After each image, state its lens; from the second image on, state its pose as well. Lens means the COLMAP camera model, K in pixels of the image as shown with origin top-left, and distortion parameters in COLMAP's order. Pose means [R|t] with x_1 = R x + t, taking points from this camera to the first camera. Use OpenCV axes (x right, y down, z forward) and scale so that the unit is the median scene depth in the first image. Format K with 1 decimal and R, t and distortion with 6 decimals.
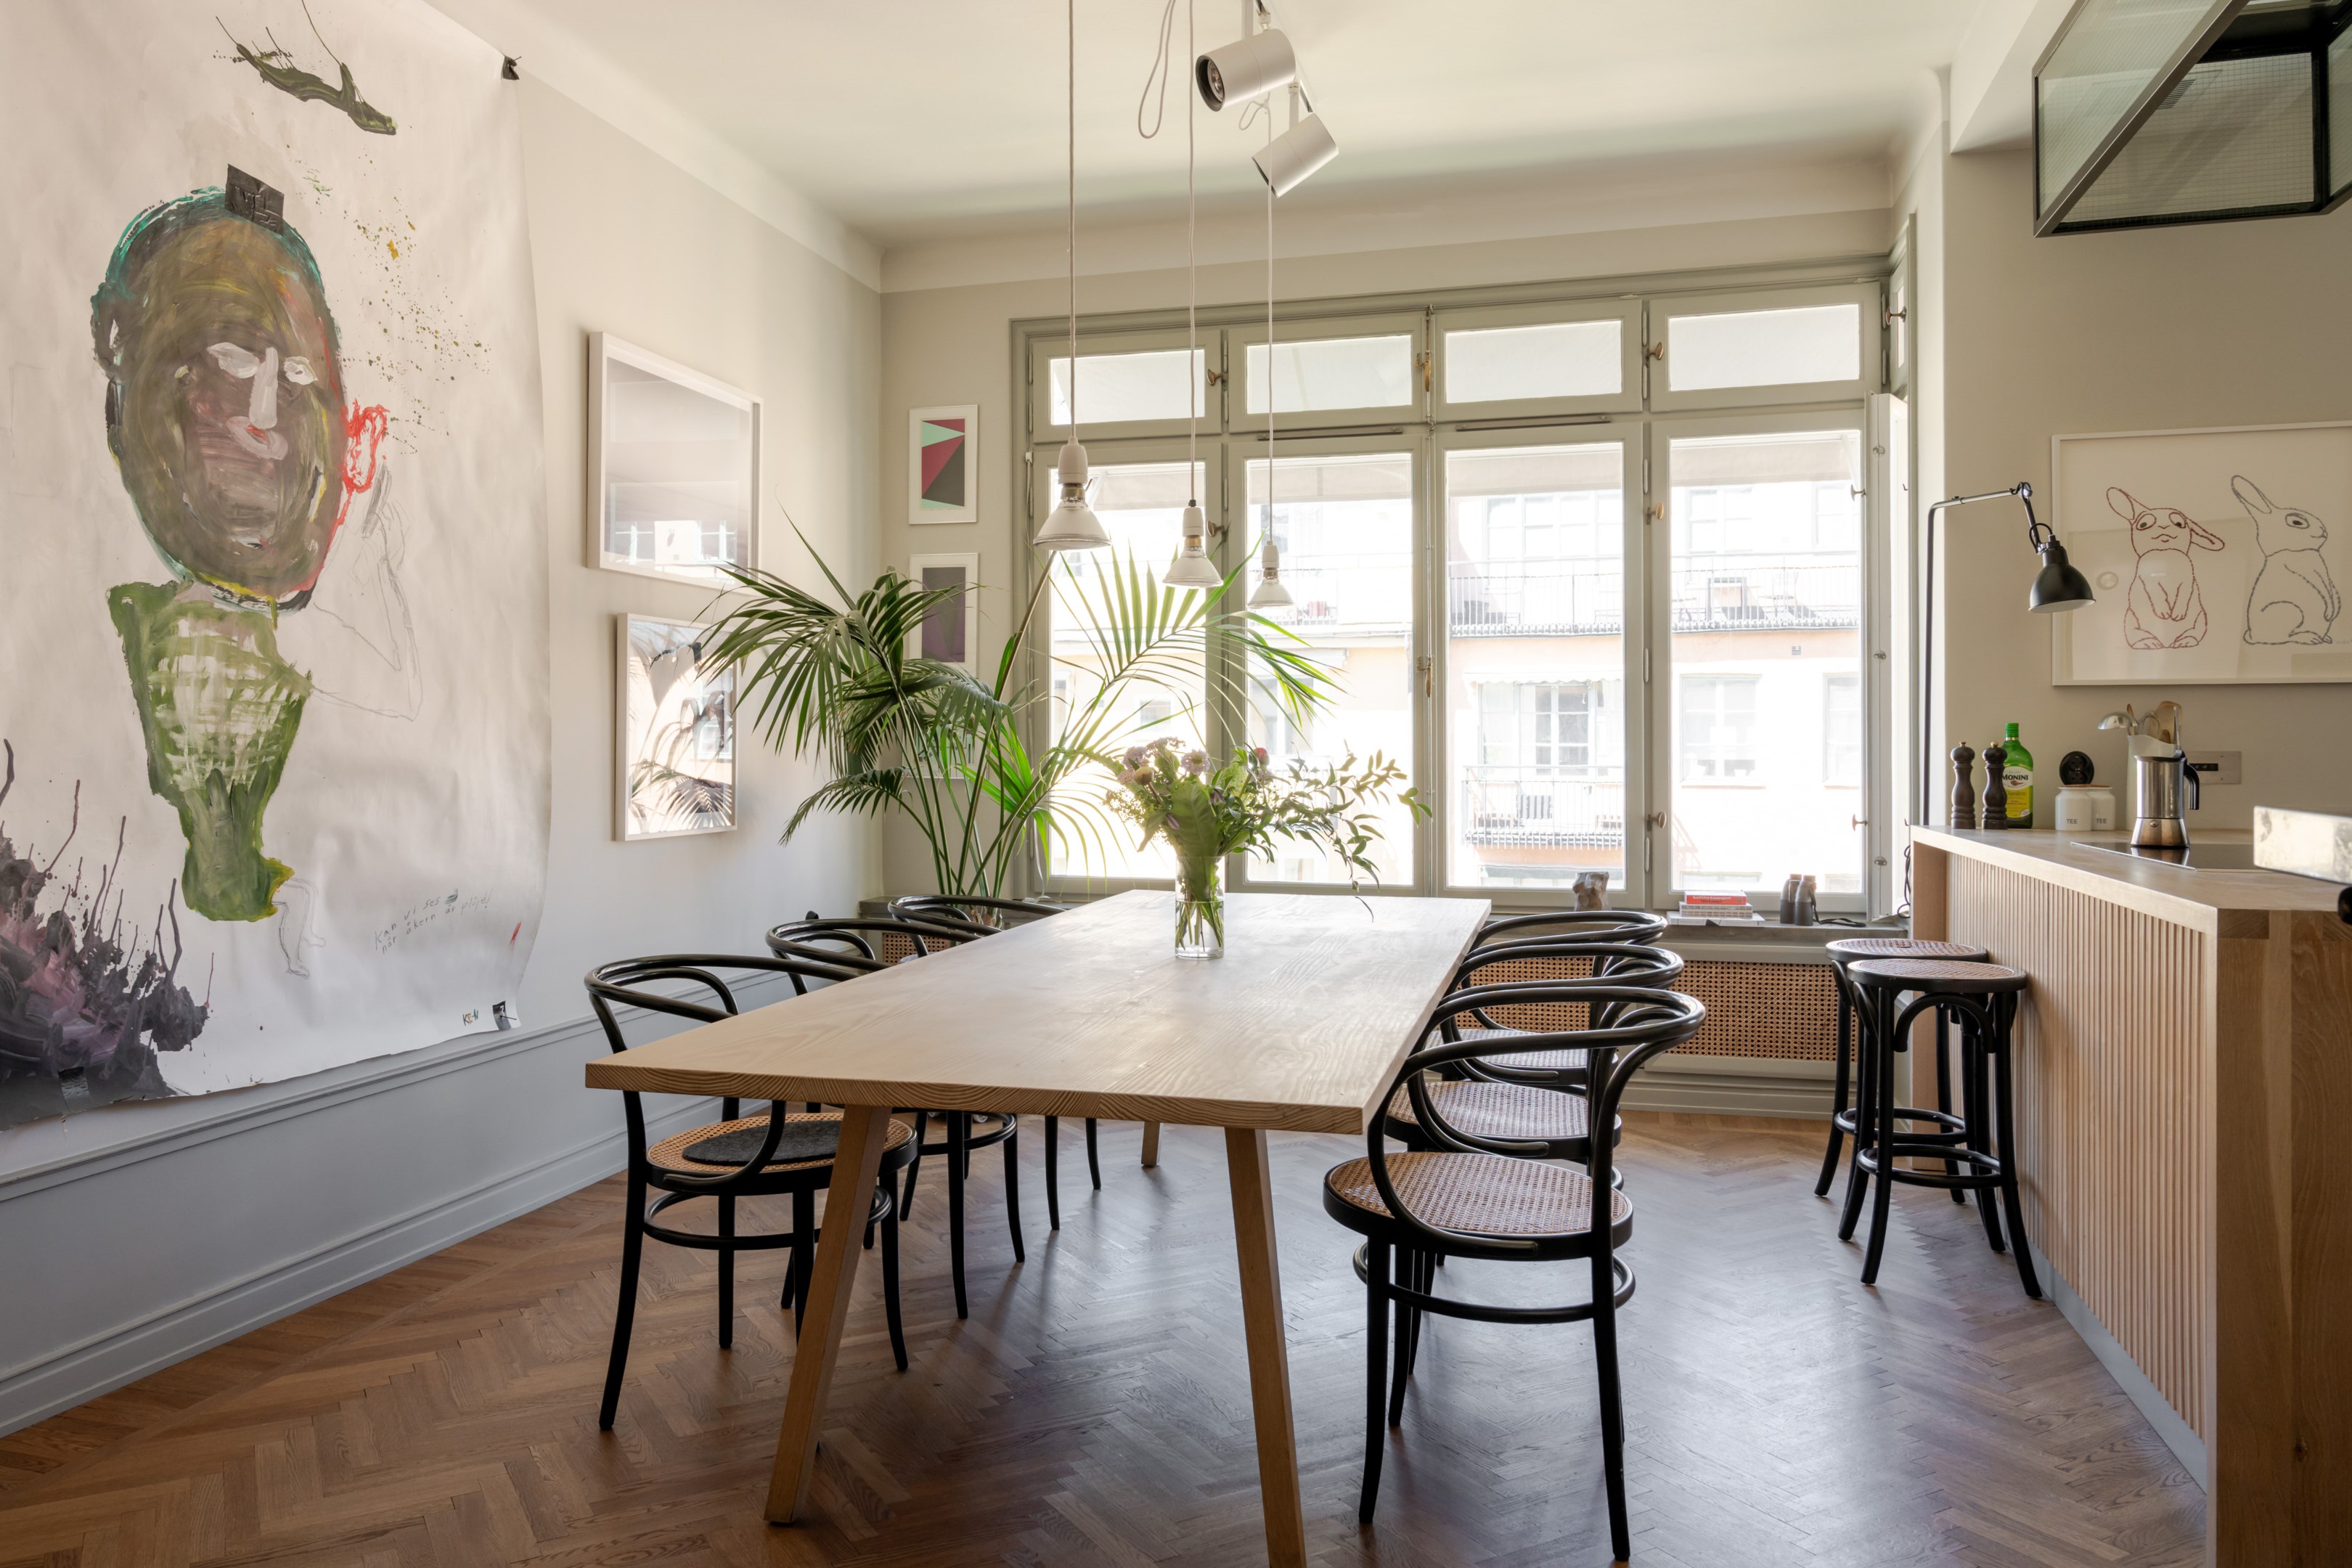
lens RADIAL K [[1659.1, 0, 1124.6], [0, 1659.1, 737.7], [0, 0, 1]] dist [-0.002992, -0.002095]
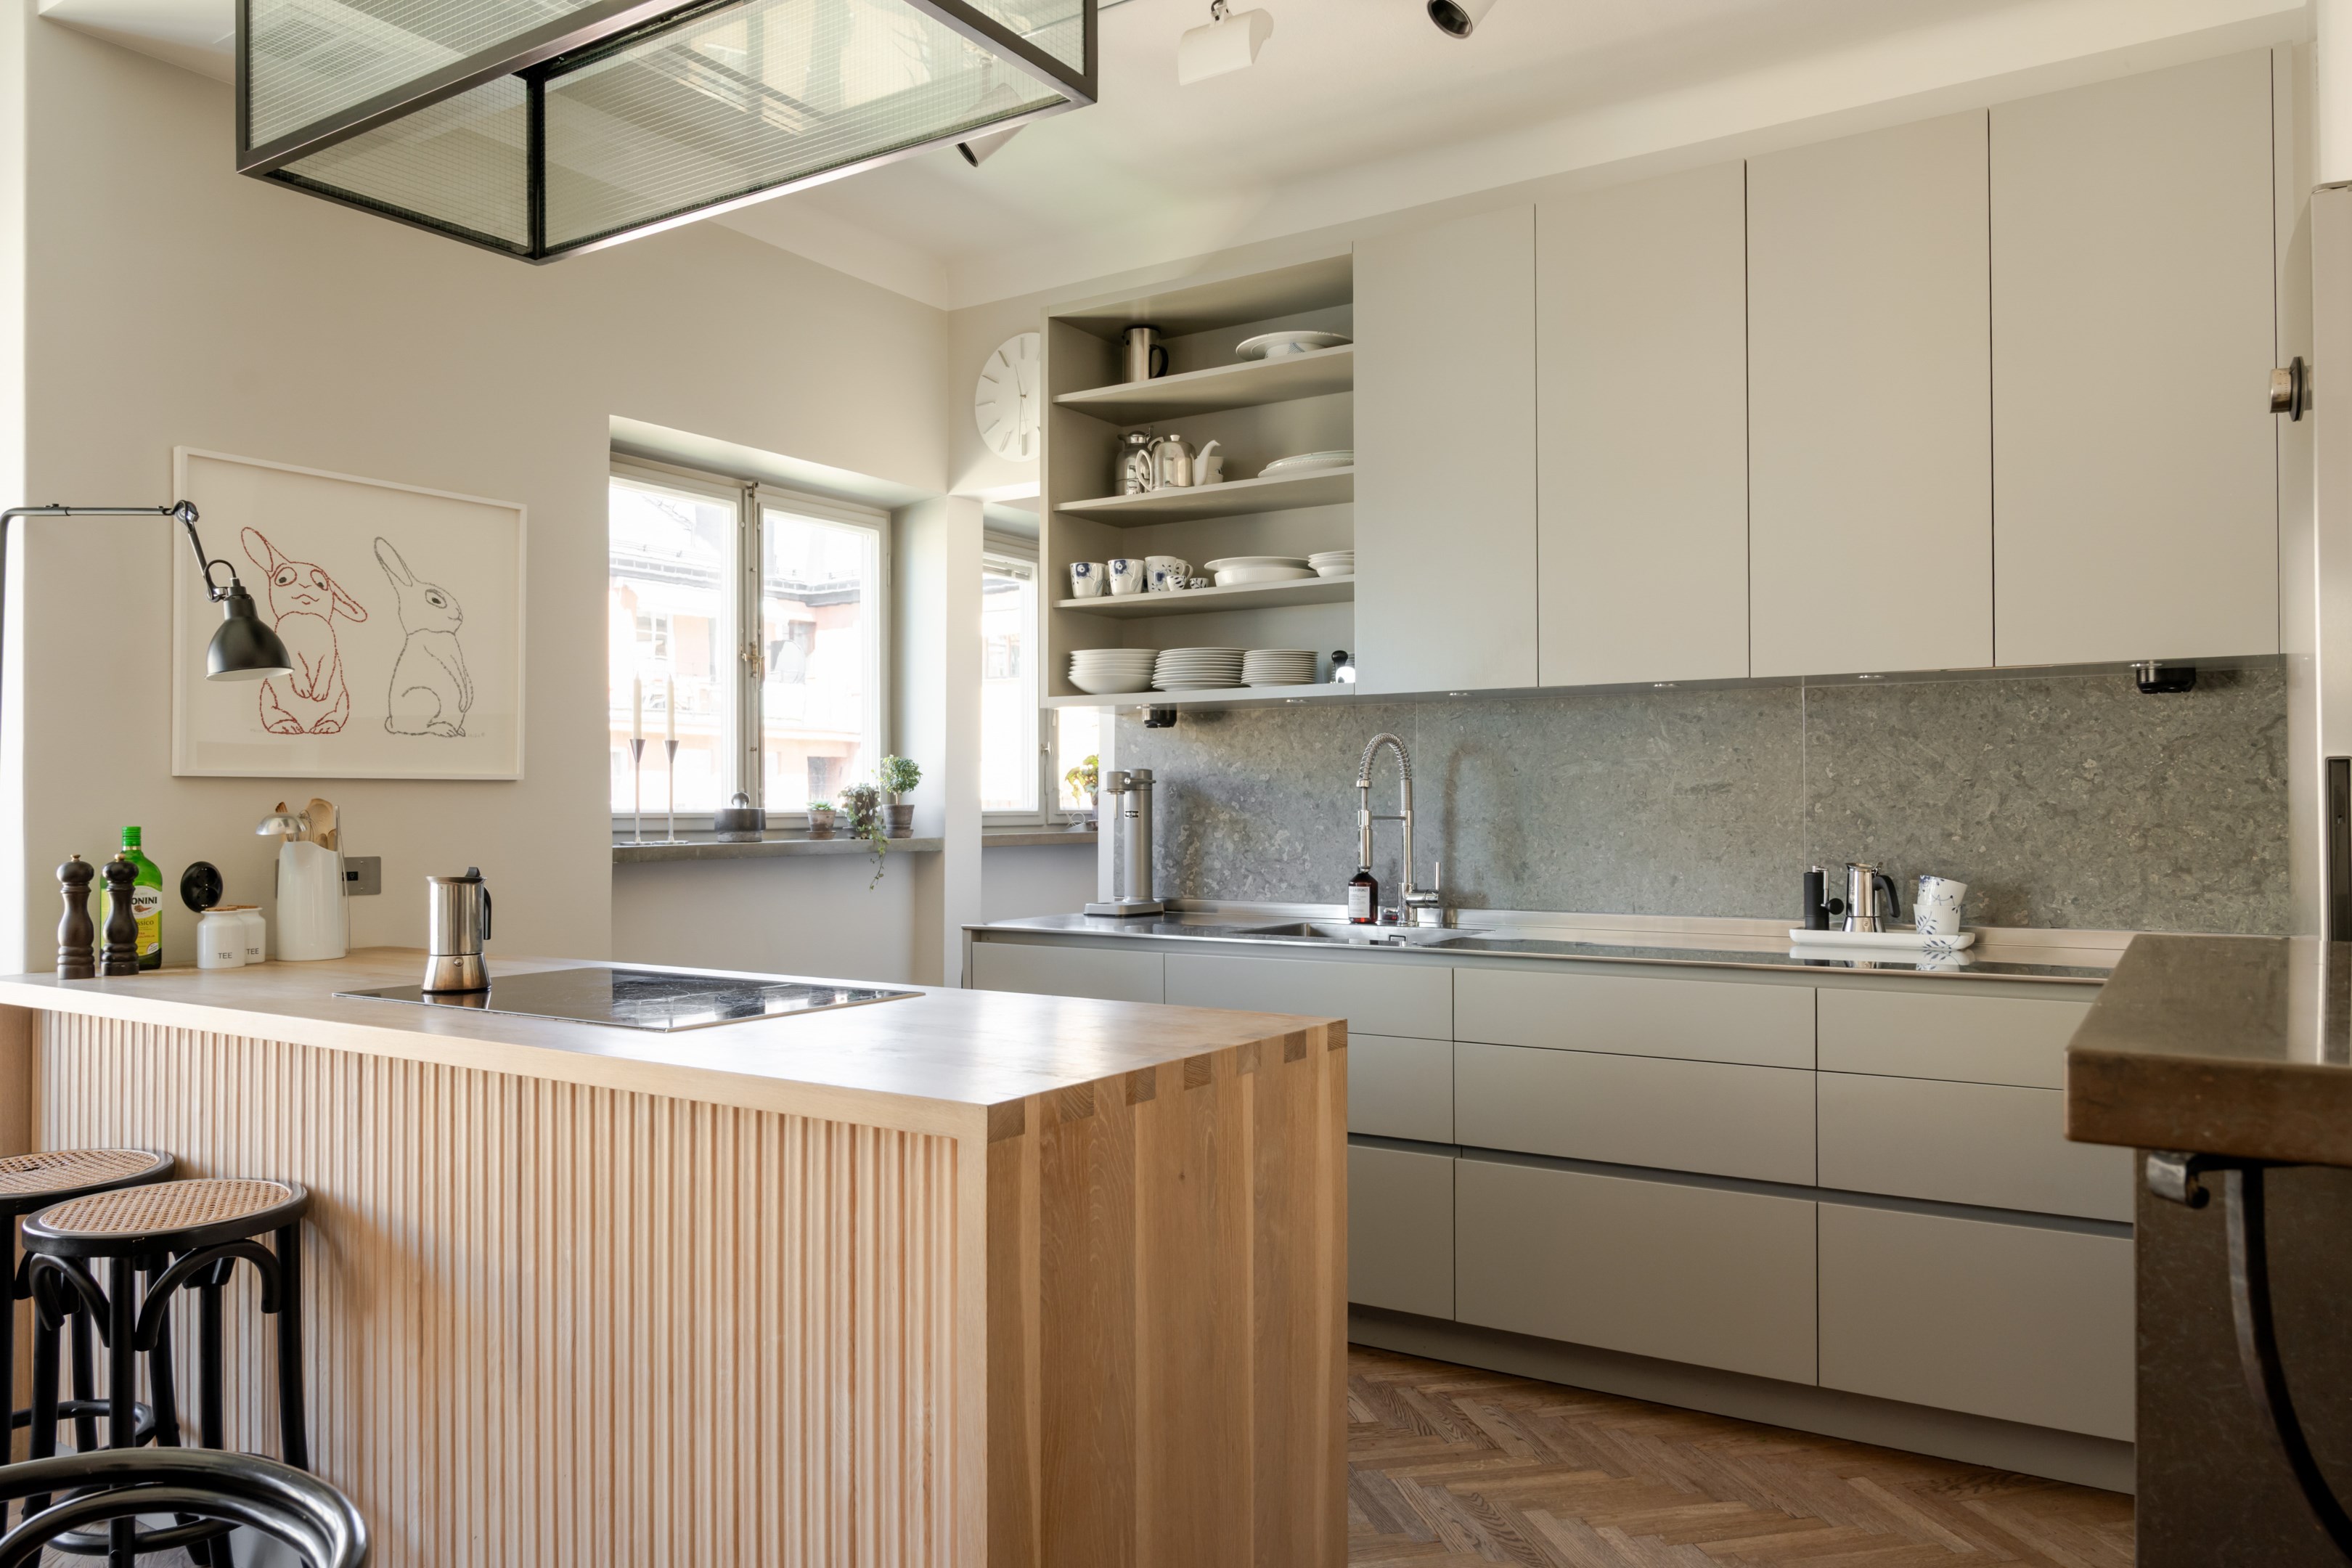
lens RADIAL K [[1629.0, 0, 1166.5], [0, 1629.0, 792.5], [0, 0, 1]] dist [0.007565, -0.006596]
pose [[0.293242, 0.007907, 0.956006, -0.019834], [-0.000143, 0.999966, -0.008227, -0.018260], [-0.956038, 0.002275, 0.293233, 0.356257]]
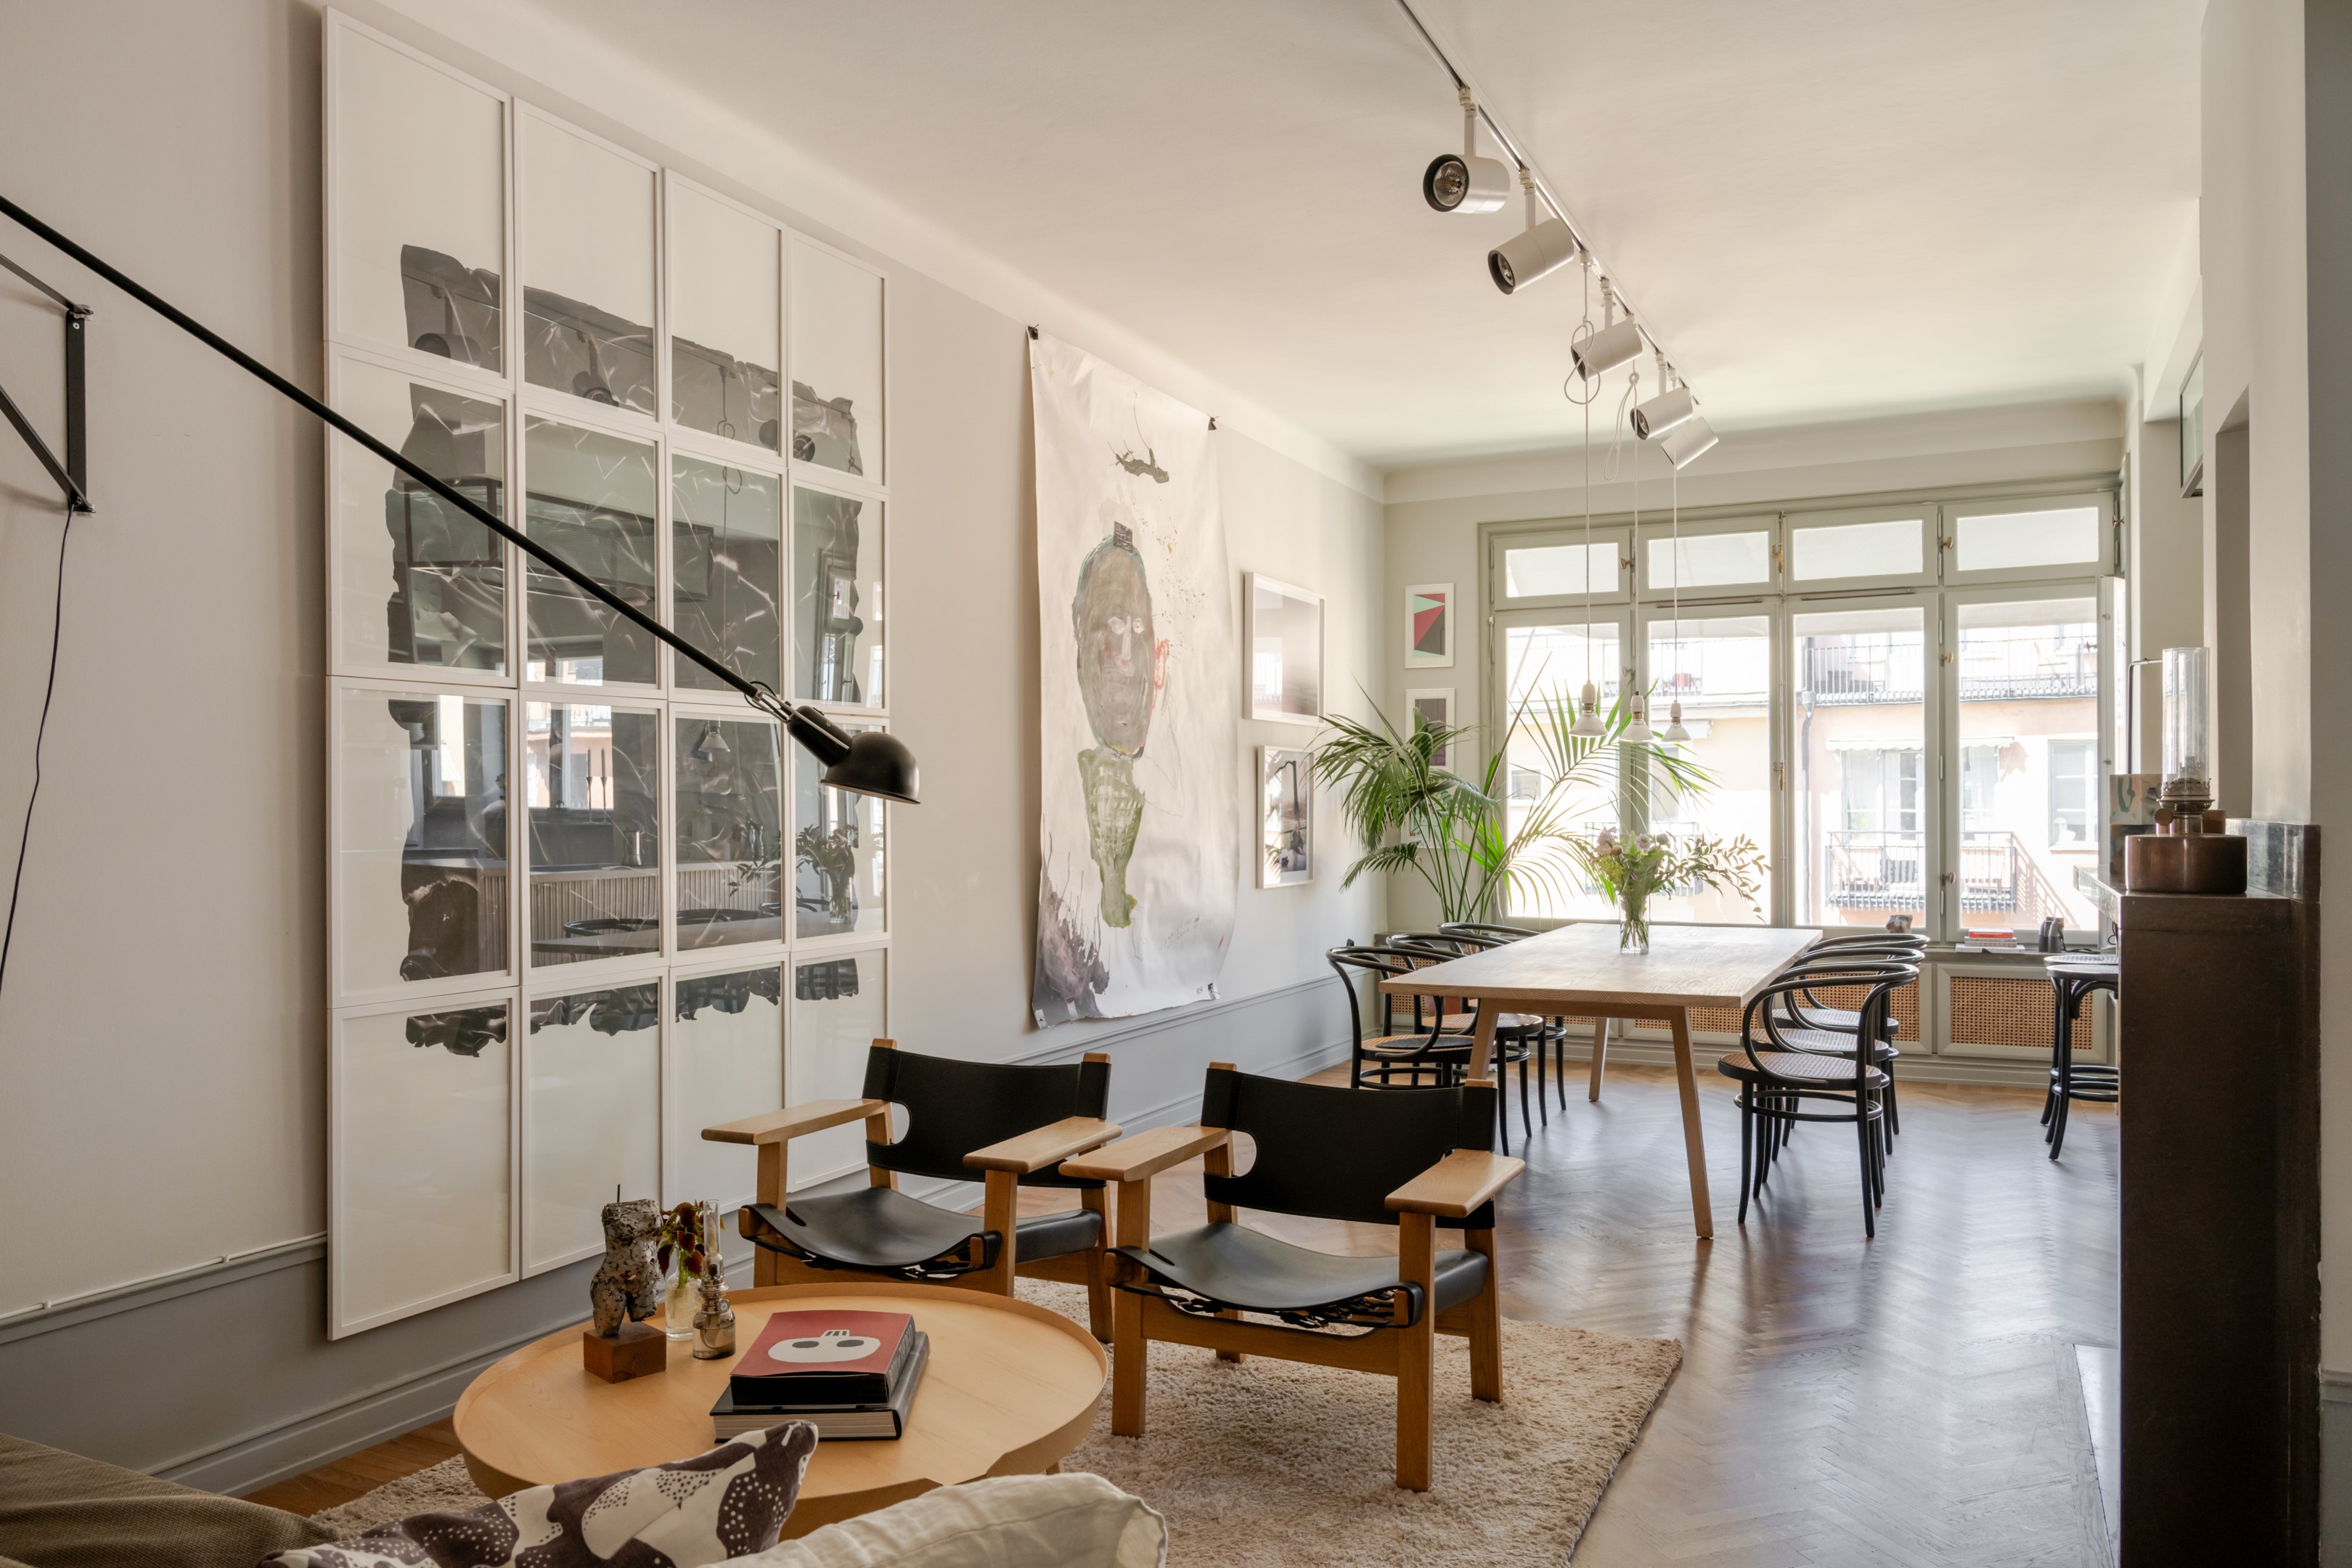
lens RADIAL K [[1751.4, 0, 1280.5], [0, 1751.4, 801.6], [0, 0, 1]] dist [0.000776, -0.002493]
pose [[0.994429, -0.002491, -0.105380, -0.105045], [0.002659, 0.999995, 0.001457, -0.023390], [0.105376, -0.001729, 0.994431, -0.662164]]
